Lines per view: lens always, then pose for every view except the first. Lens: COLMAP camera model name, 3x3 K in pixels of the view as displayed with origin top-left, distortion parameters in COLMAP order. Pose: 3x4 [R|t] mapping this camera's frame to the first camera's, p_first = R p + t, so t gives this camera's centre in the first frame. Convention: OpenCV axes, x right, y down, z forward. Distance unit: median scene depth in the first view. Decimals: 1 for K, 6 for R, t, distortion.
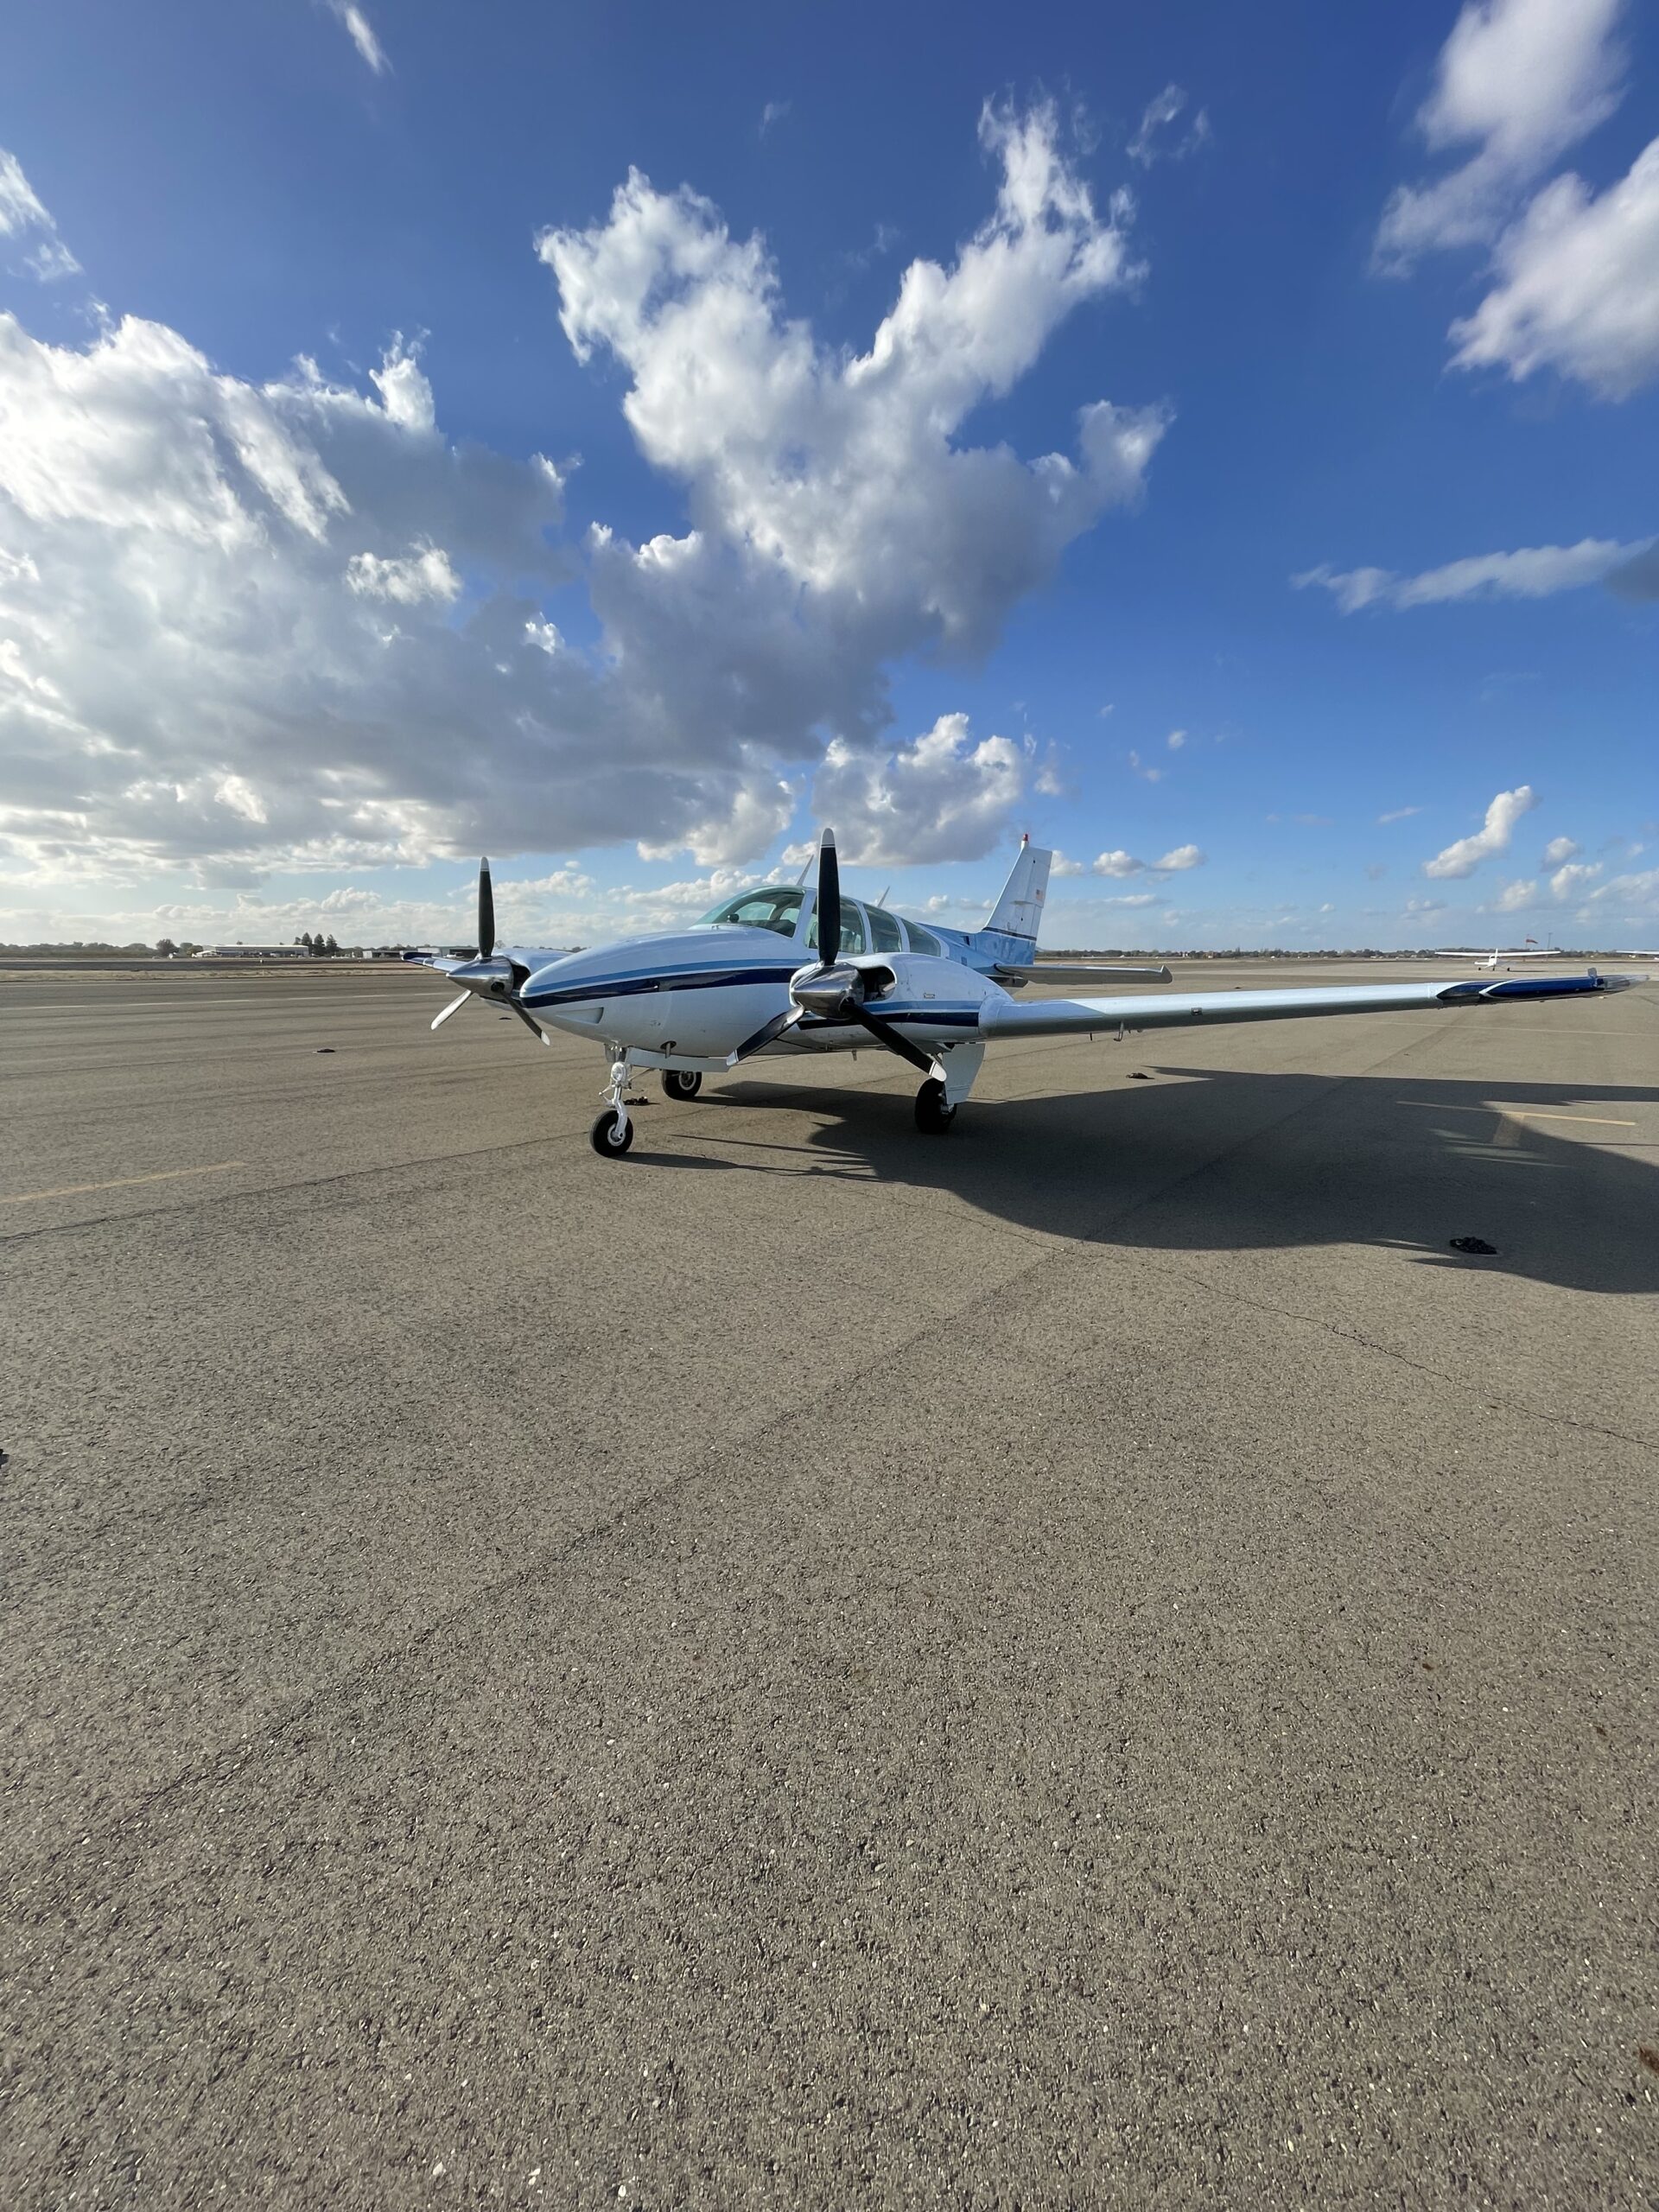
lens RADIAL K [[888.6, 0, 839.4], [0, 888.6, 1110.2], [0, 0, 1]] dist [-0.003601, 0.000448]
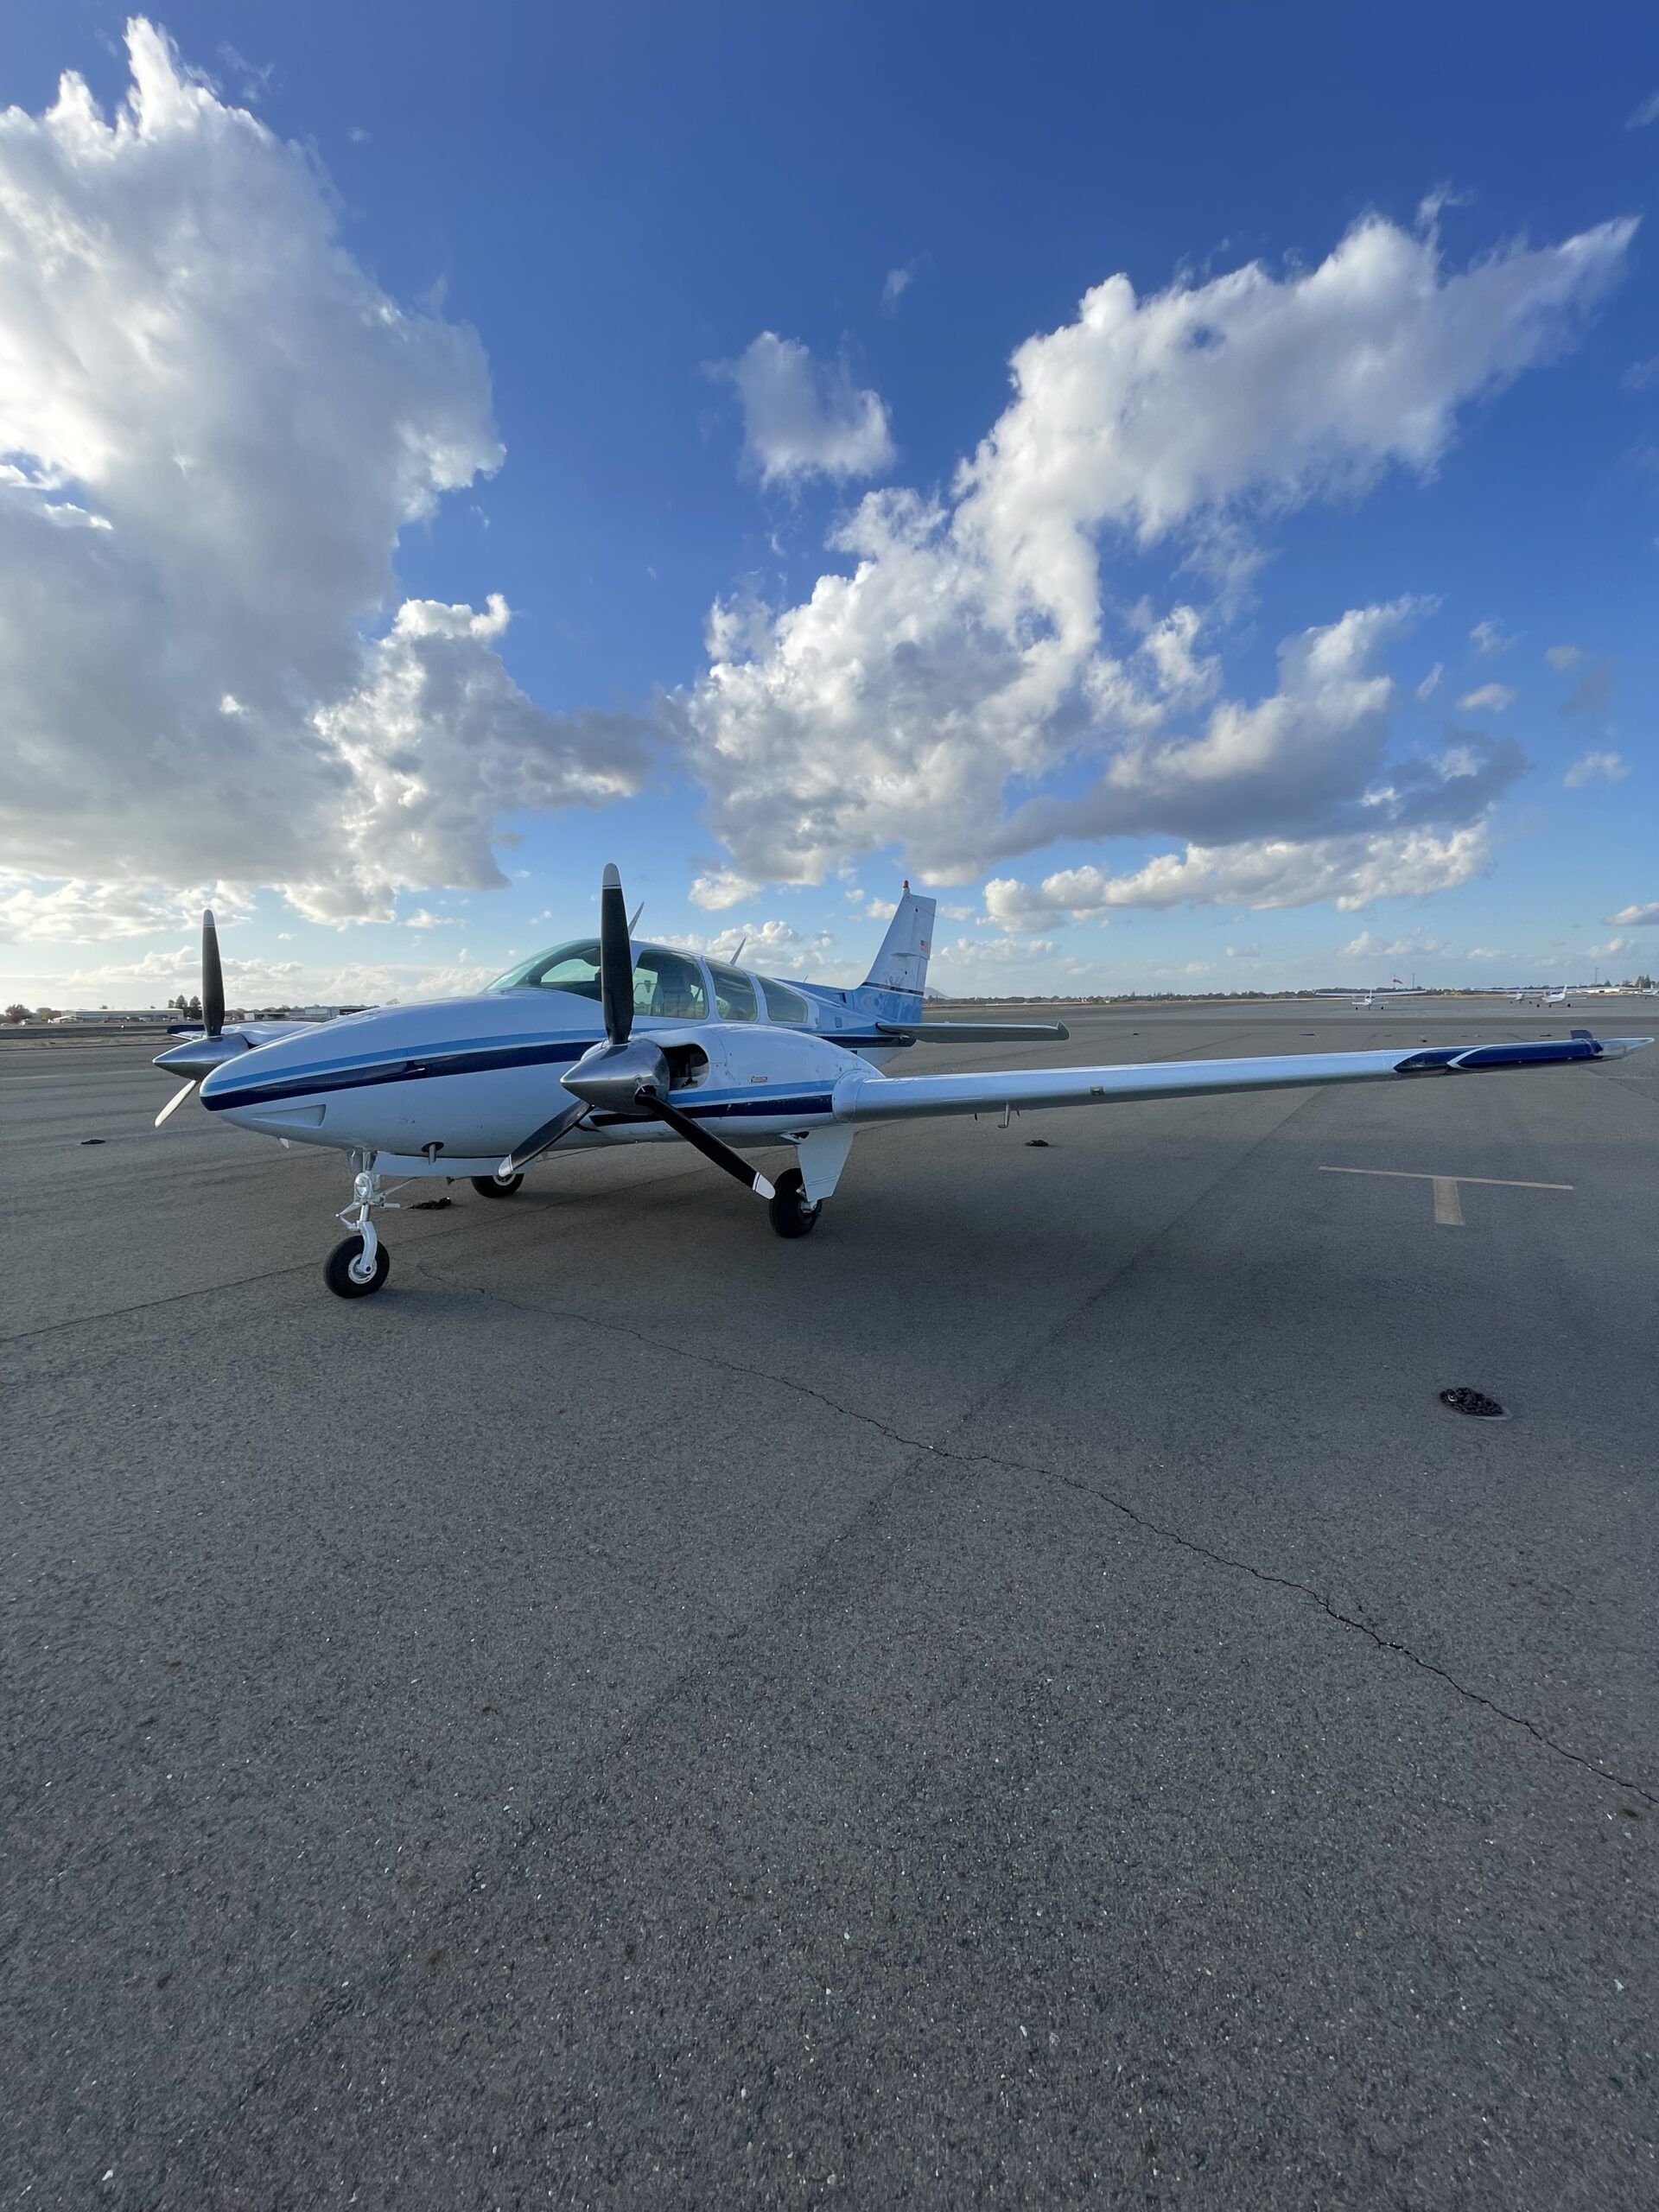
lens RADIAL K [[888.6, 0, 839.4], [0, 888.6, 1110.2], [0, 0, 1]] dist [-0.003601, 0.000448]
pose [[0.994858, -0.031547, 0.096245, 0.083521], [0.036894, 0.997844, -0.054287, -0.050720], [-0.094325, 0.057559, 0.993876, 0.203925]]
